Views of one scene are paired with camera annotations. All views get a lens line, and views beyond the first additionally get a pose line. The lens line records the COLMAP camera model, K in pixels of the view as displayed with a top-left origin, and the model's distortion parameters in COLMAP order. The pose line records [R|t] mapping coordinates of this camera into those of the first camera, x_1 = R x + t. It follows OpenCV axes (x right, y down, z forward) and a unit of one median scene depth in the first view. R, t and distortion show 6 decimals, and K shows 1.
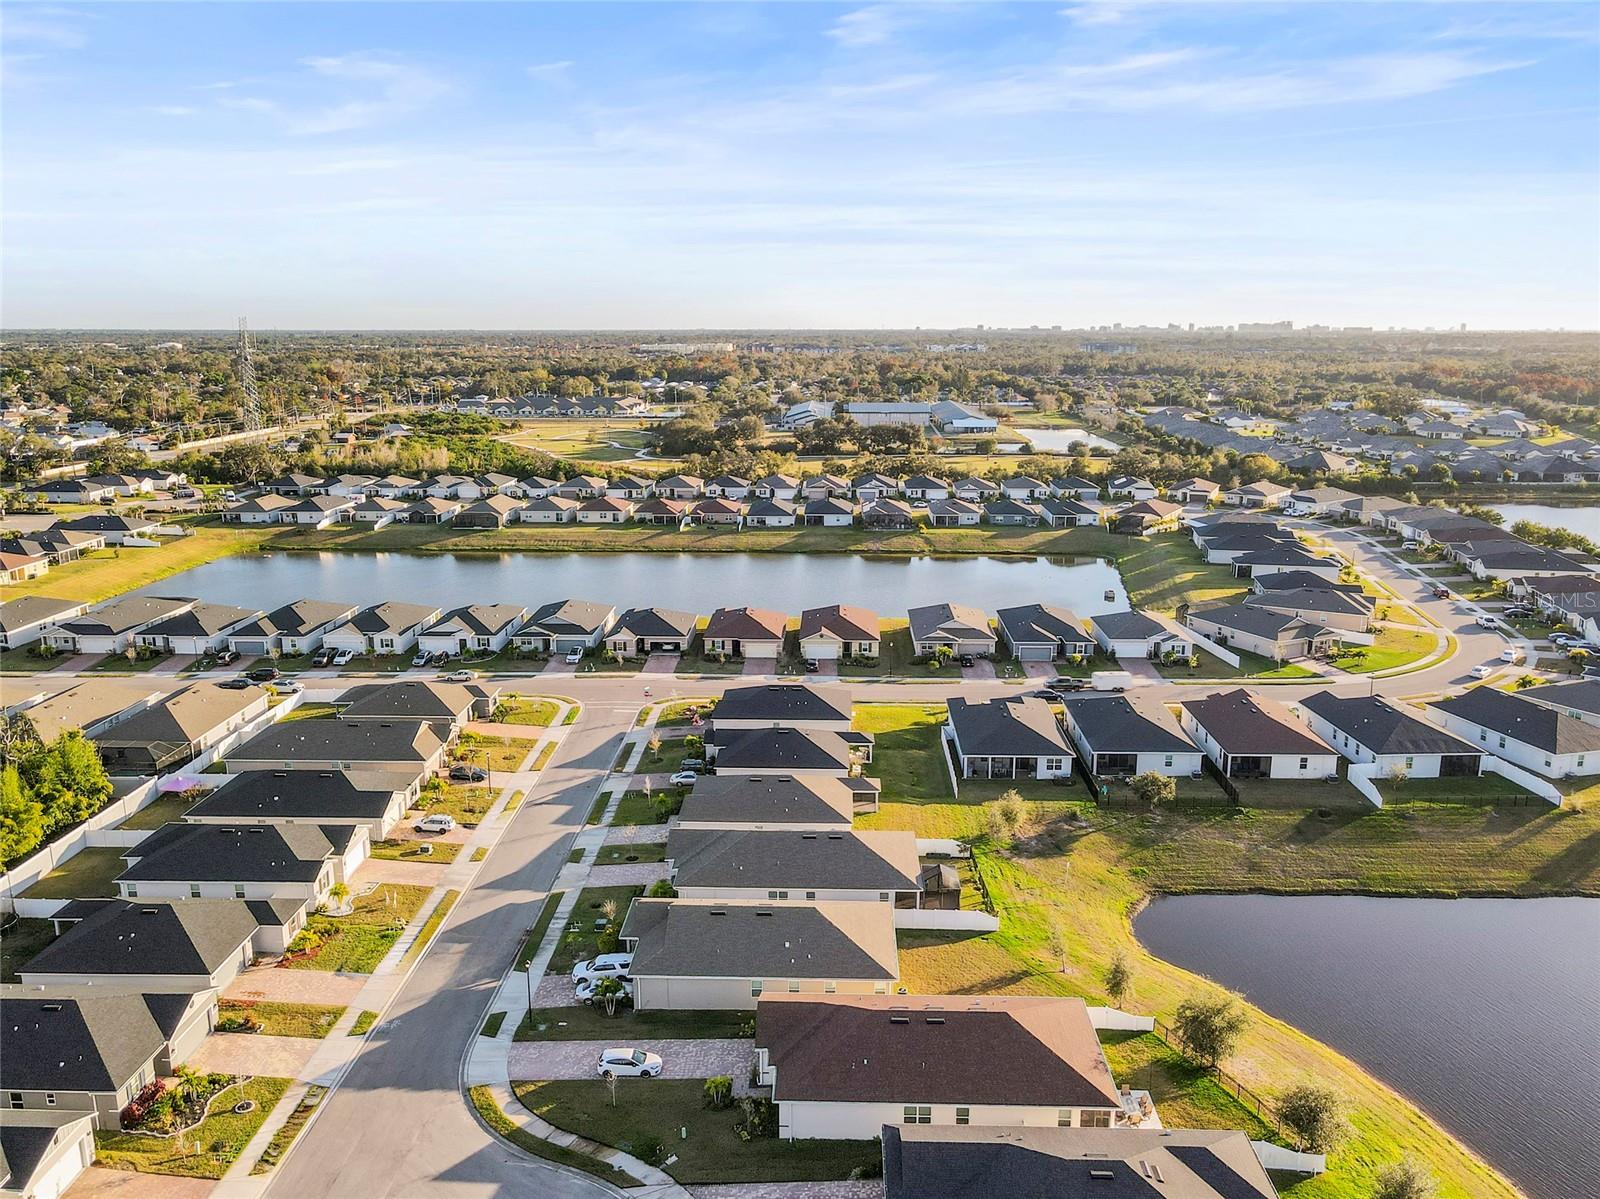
lens RADIAL K [[1235.9, 0, 800.0], [0, 1235.9, 599.5], [0, 0, 1]] dist [0.004292, 0.008579]
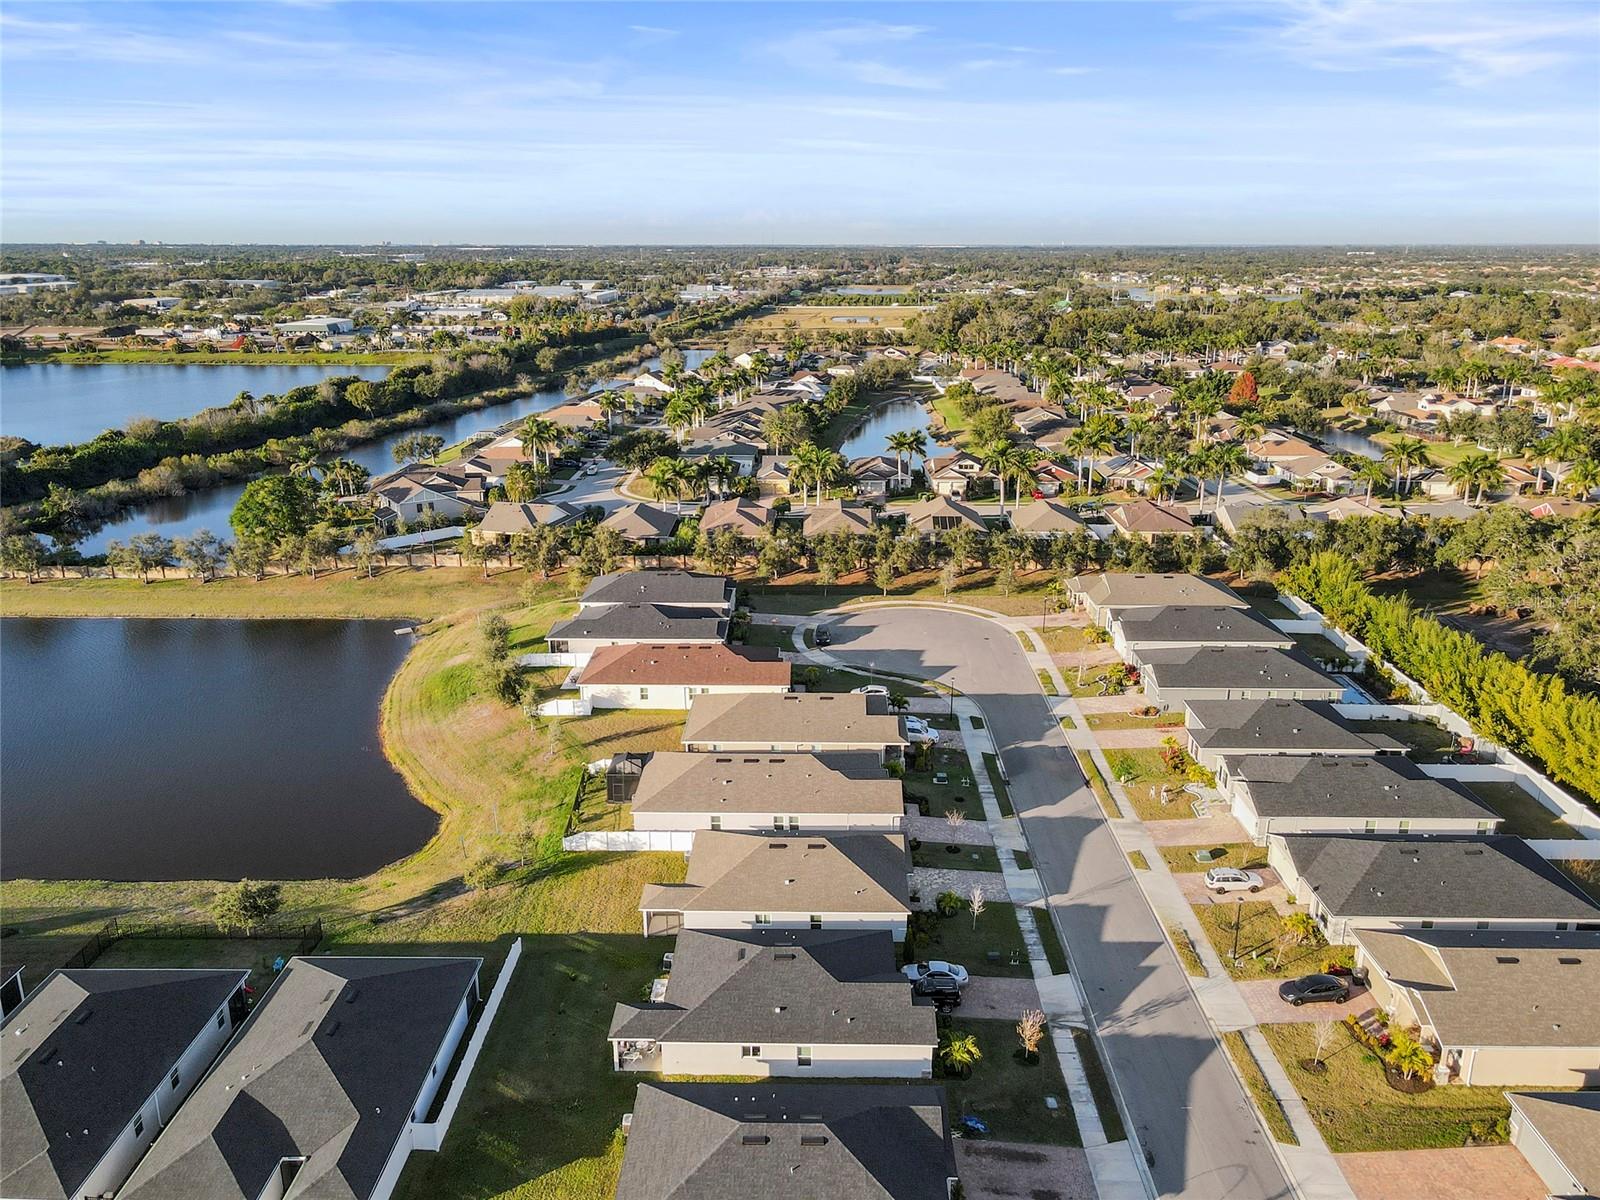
lens RADIAL K [[1181.9, 0, 800.4], [0, 1181.9, 650.0], [0, 0, 1]] dist [0.008265, 0.010558]
pose [[-0.999817, 0.006769, -0.017906, -0.009360], [-0.003684, 0.849879, 0.526965, -0.229672], [0.018785, 0.526935, -0.849698, 1.077295]]
